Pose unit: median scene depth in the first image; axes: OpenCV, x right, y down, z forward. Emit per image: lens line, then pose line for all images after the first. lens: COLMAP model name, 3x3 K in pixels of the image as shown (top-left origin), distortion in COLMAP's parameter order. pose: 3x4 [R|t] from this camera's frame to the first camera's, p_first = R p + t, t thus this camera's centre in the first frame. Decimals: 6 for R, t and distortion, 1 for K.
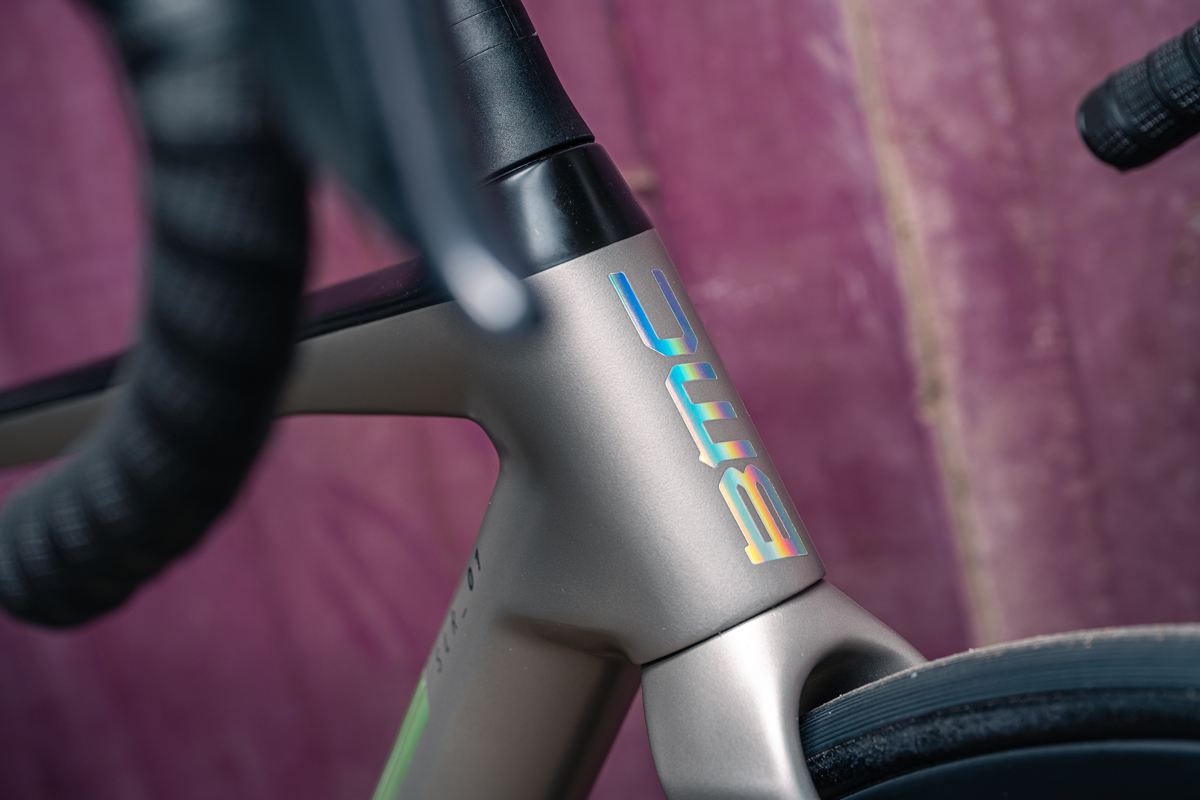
lens RADIAL K [[2337.1, 0, 600.2], [0, 2337.1, 397.9], [0, 0, 1]] dist [-0.028676, 0.000000]
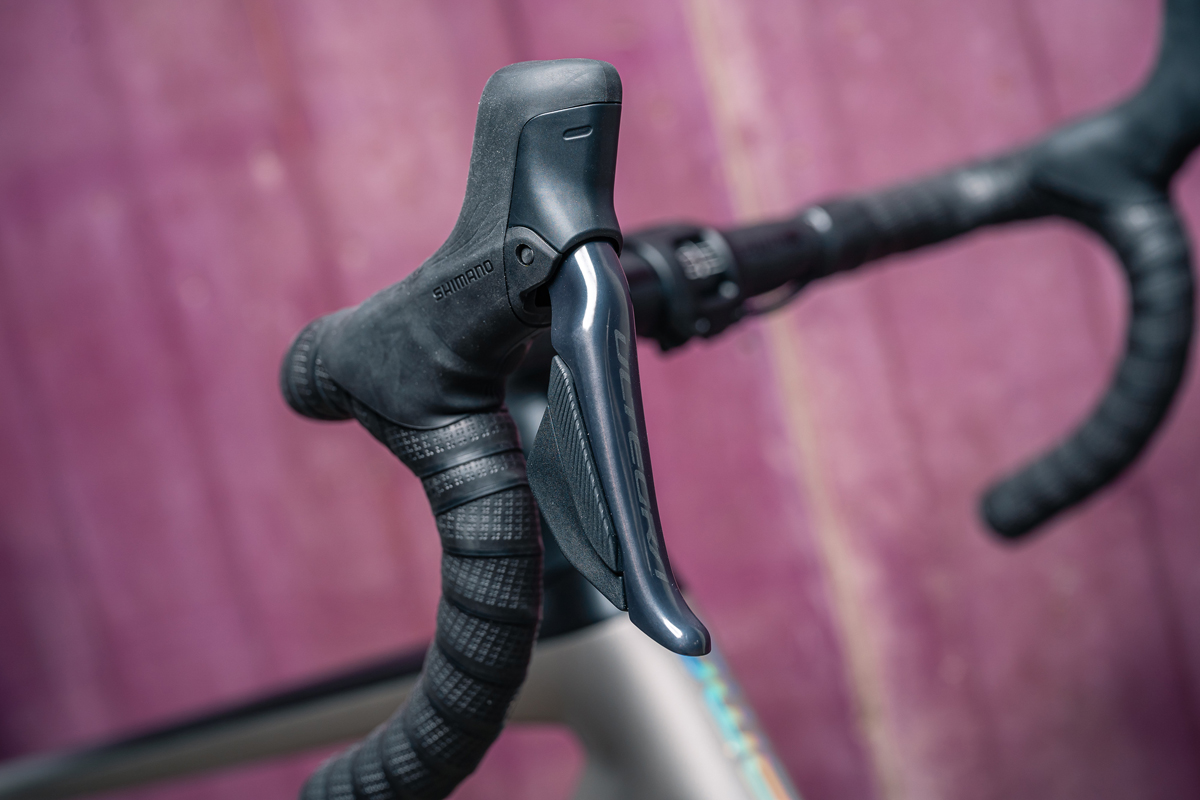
lens RADIAL K [[2337.1, 0, 601.0], [0, 2337.1, 401.4], [0, 0, 1]] dist [-0.028676, 0.000000]
pose [[0.998701, -0.011716, 0.049584, -0.070224], [0.019183, 0.988055, -0.152906, 0.021612], [-0.047200, 0.153658, 0.986996, -0.302709]]
